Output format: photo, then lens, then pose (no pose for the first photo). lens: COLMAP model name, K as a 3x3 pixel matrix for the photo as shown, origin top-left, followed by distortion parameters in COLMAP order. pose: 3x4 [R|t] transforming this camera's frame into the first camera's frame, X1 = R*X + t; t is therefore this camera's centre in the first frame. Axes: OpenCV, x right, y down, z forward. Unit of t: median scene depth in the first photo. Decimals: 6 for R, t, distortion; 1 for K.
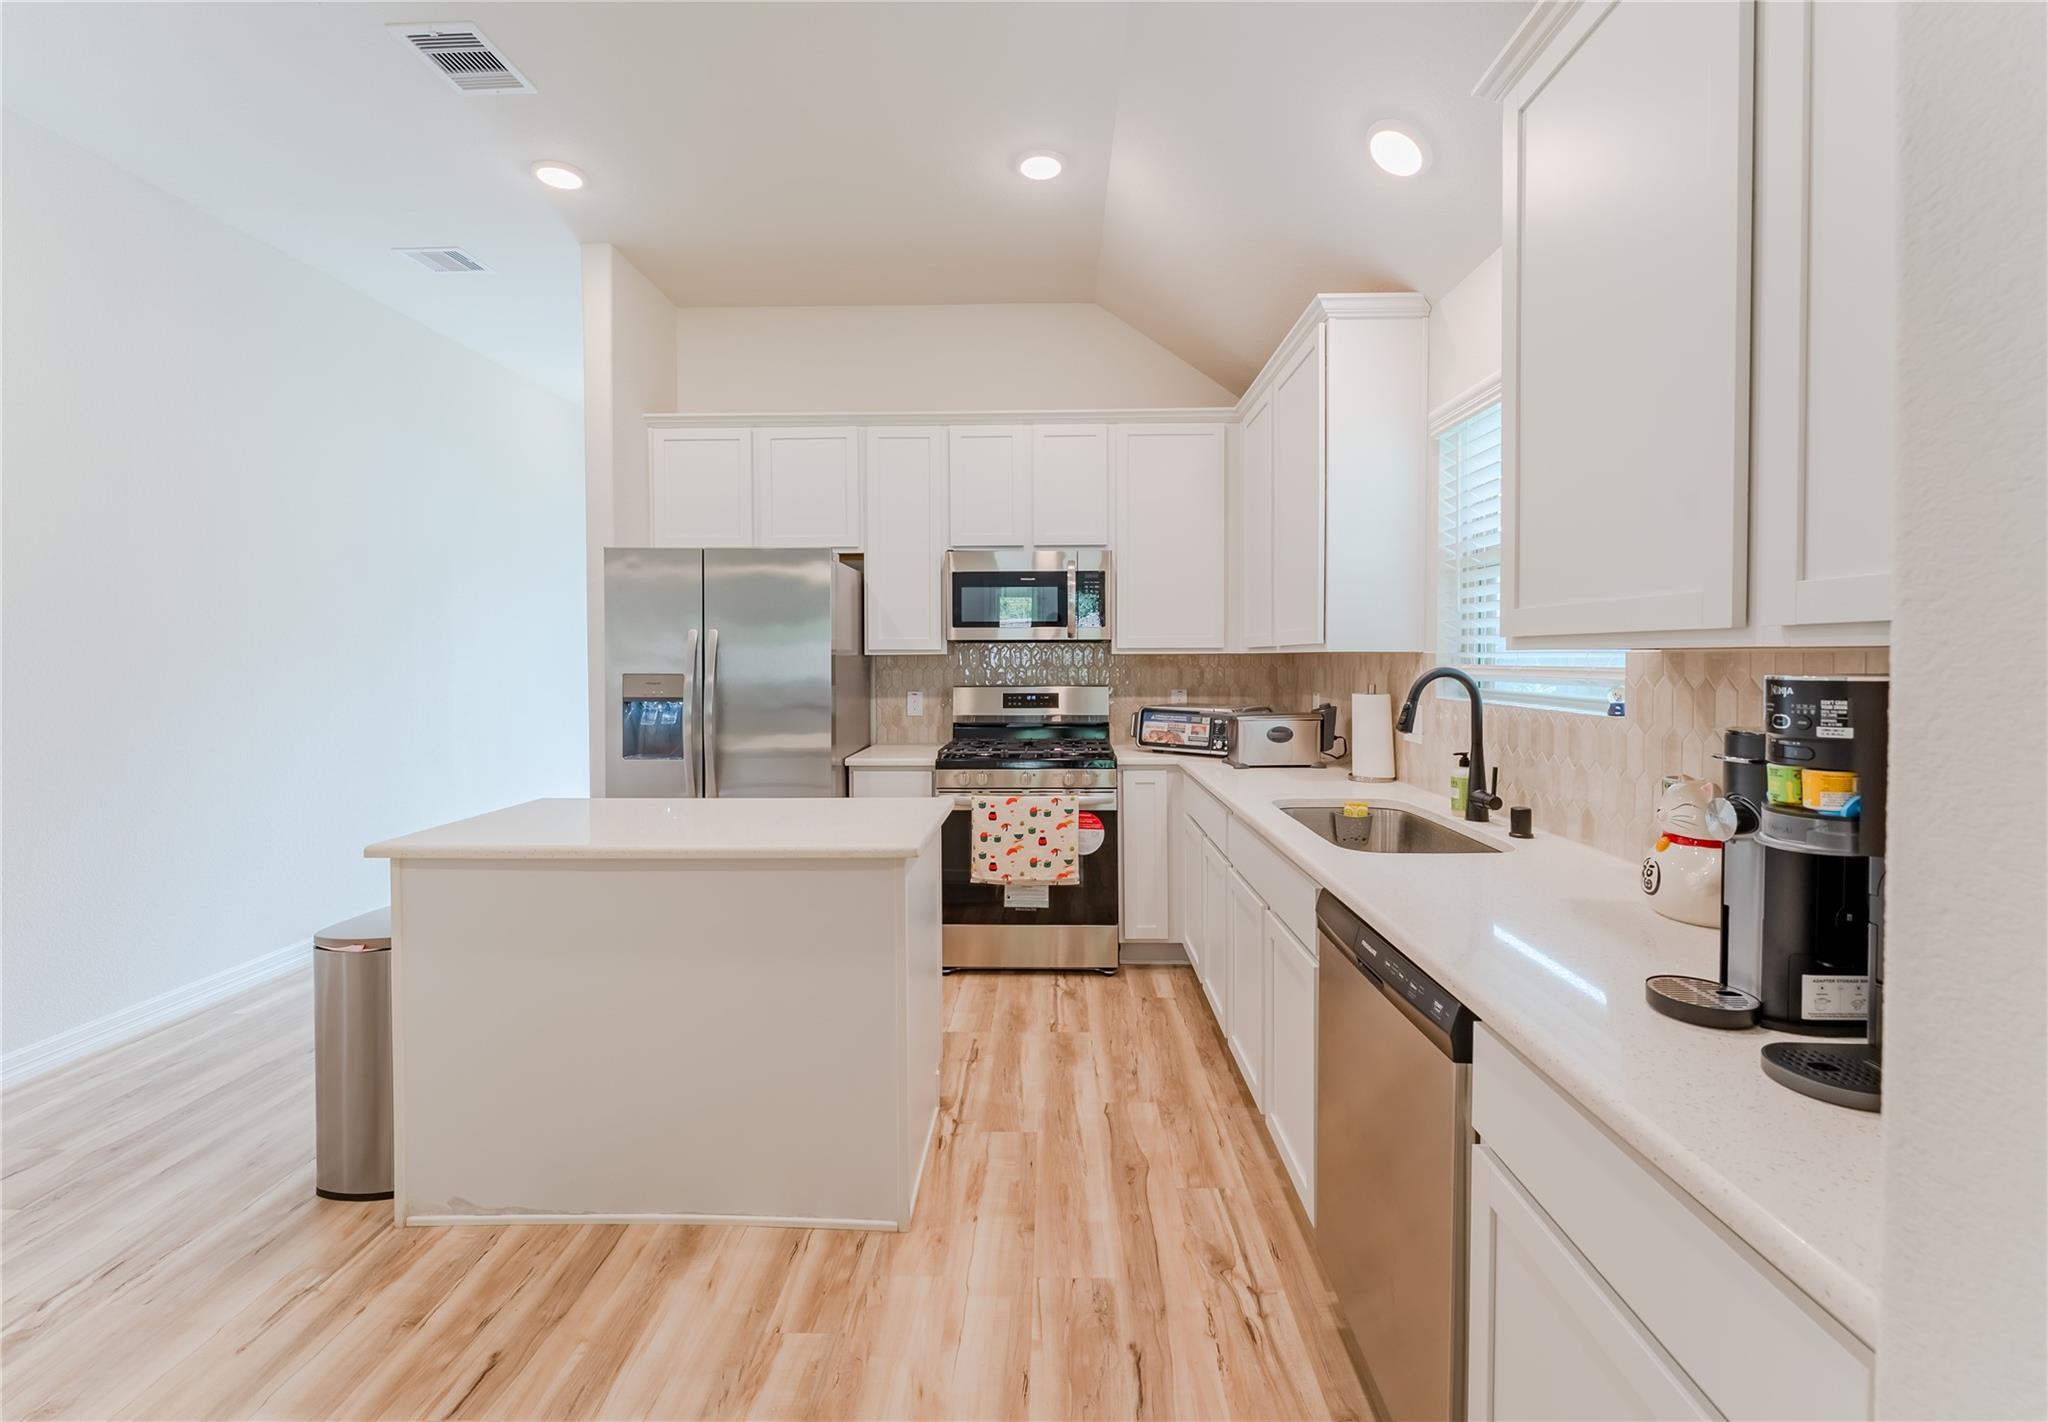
lens RADIAL K [[859.1, 0, 1044.8], [0, 859.1, 674.5], [0, 0, 1]] dist [-0.000054, 0.000061]
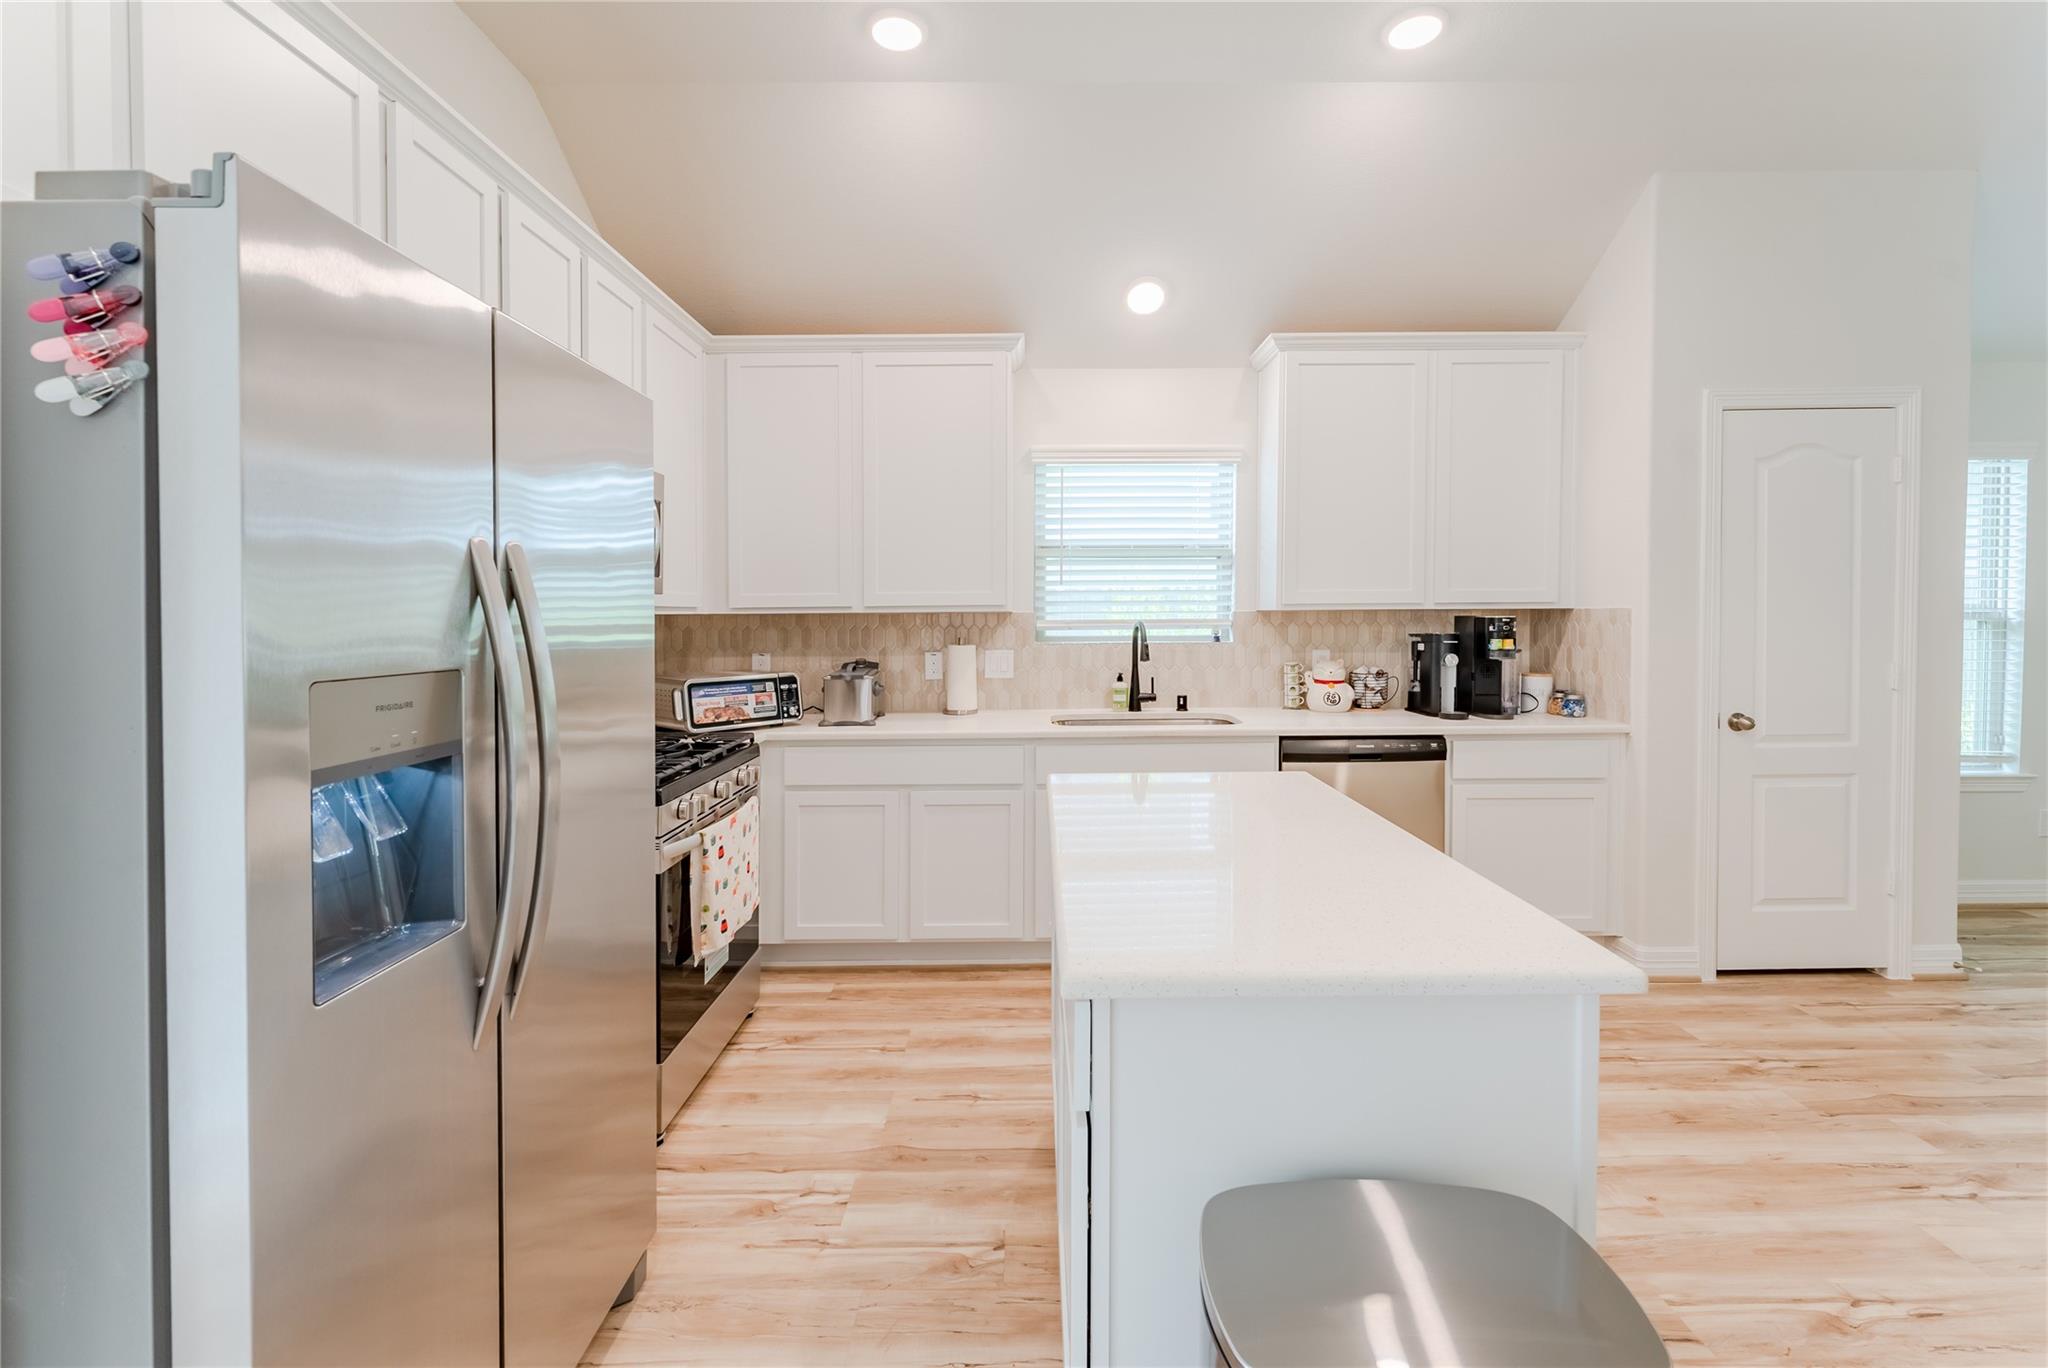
lens RADIAL K [[877.2, 0, 968.5], [0, 877.2, 643.5], [0, 0, 1]] dist [-0.008346, 0.002005]
pose [[0.020481, -0.030162, 0.999335, -0.841874], [0.028575, 0.999154, 0.029570, -0.016233], [-0.999382, 0.027950, 0.021325, 0.890472]]
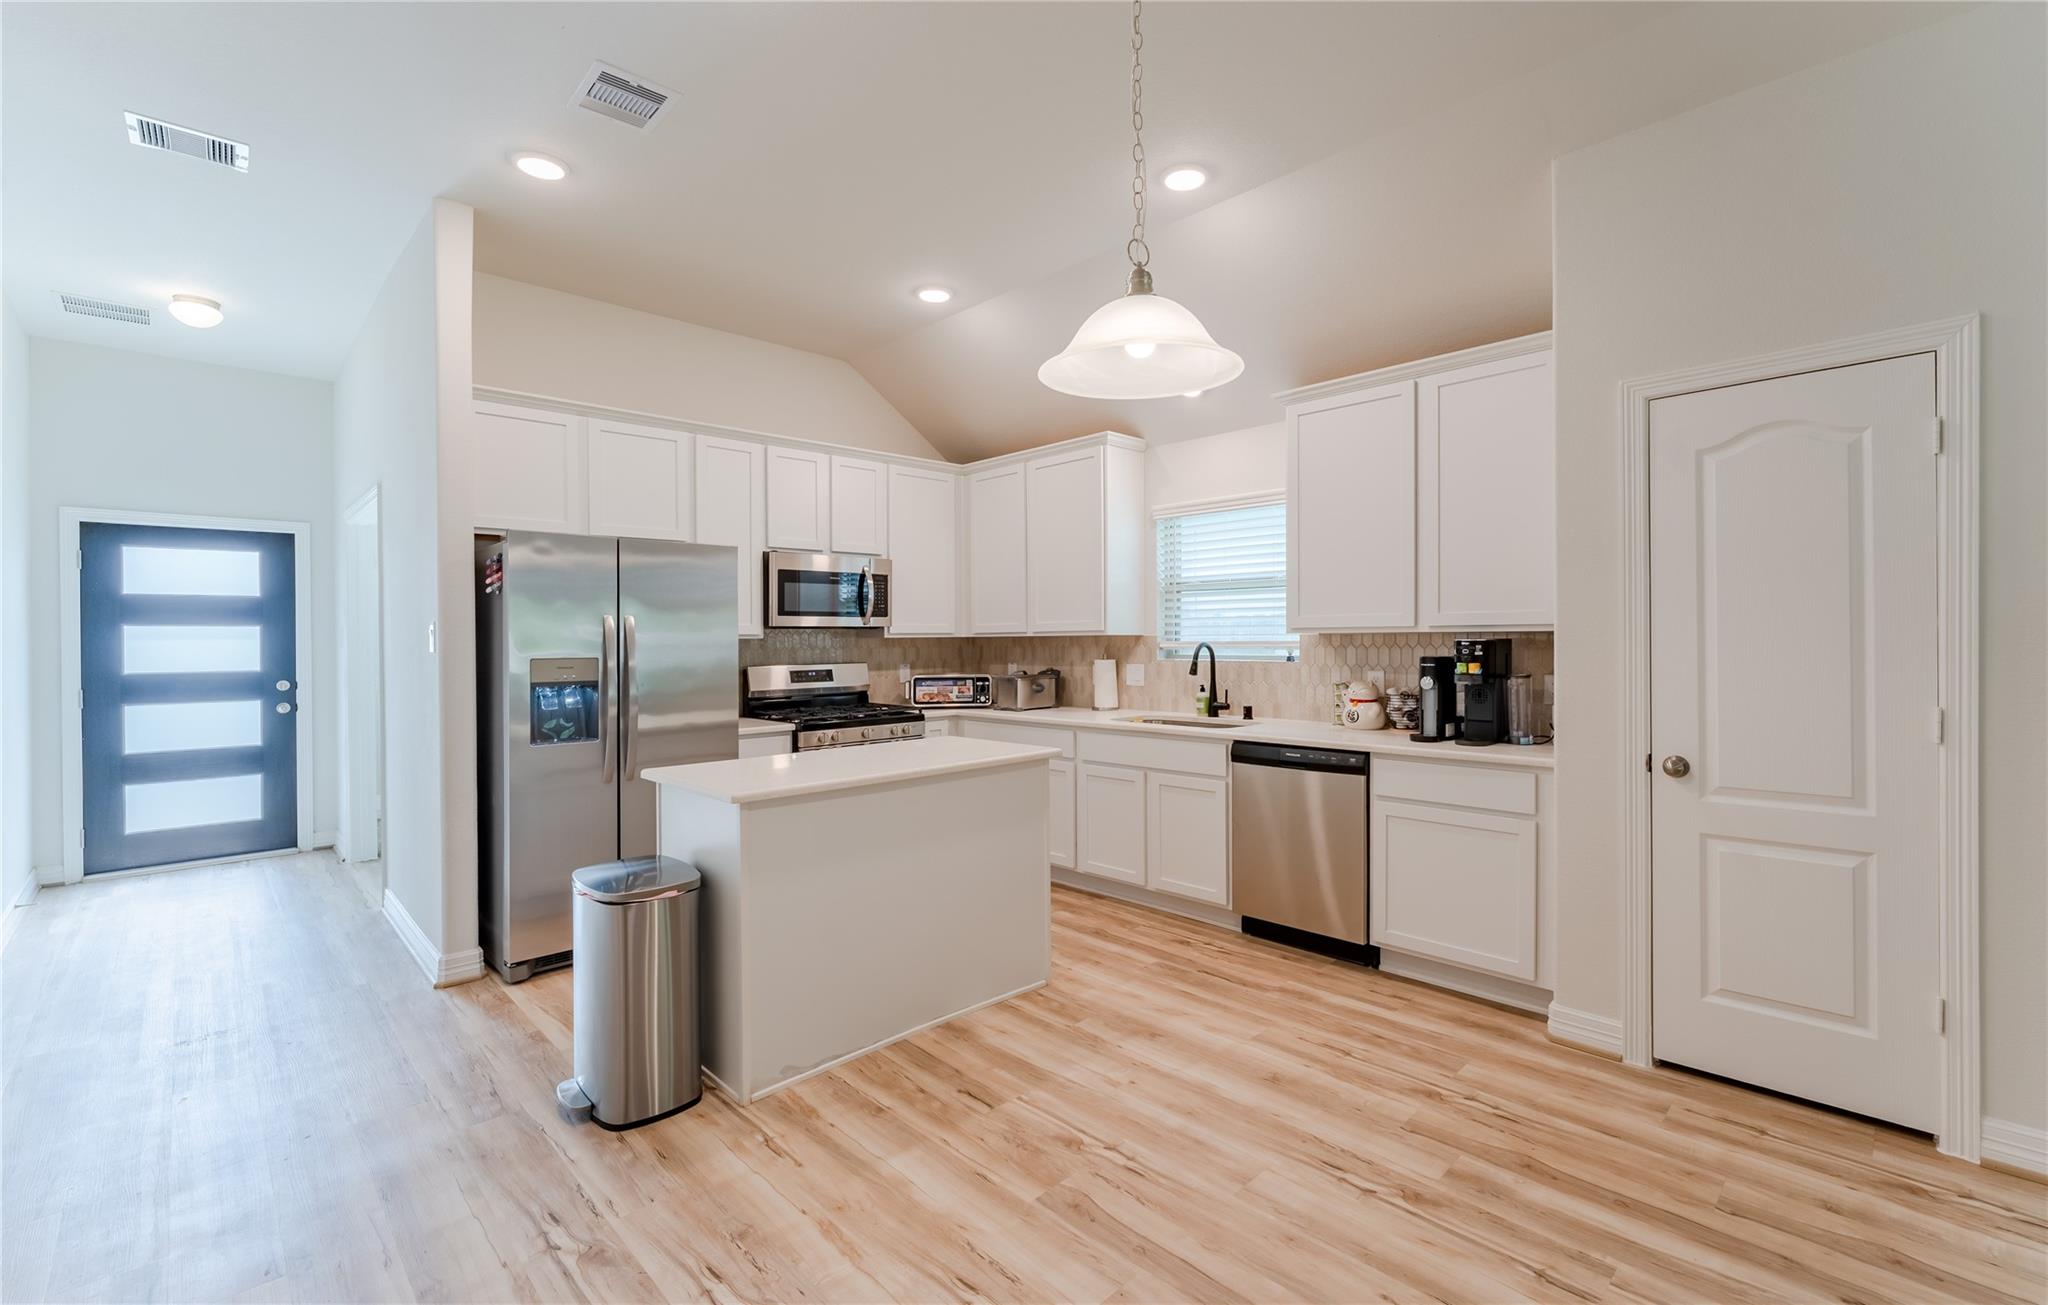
lens RADIAL K [[844.3, 0, 1013.3], [0, 844.3, 652.9], [0, 0, 1]] dist [-0.003752, -0.000524]
pose [[0.726599, -0.015325, 0.686891, -0.844067], [0.021428, 0.999770, -0.000361, 0.005404], [-0.686727, 0.014982, 0.726761, -0.092741]]
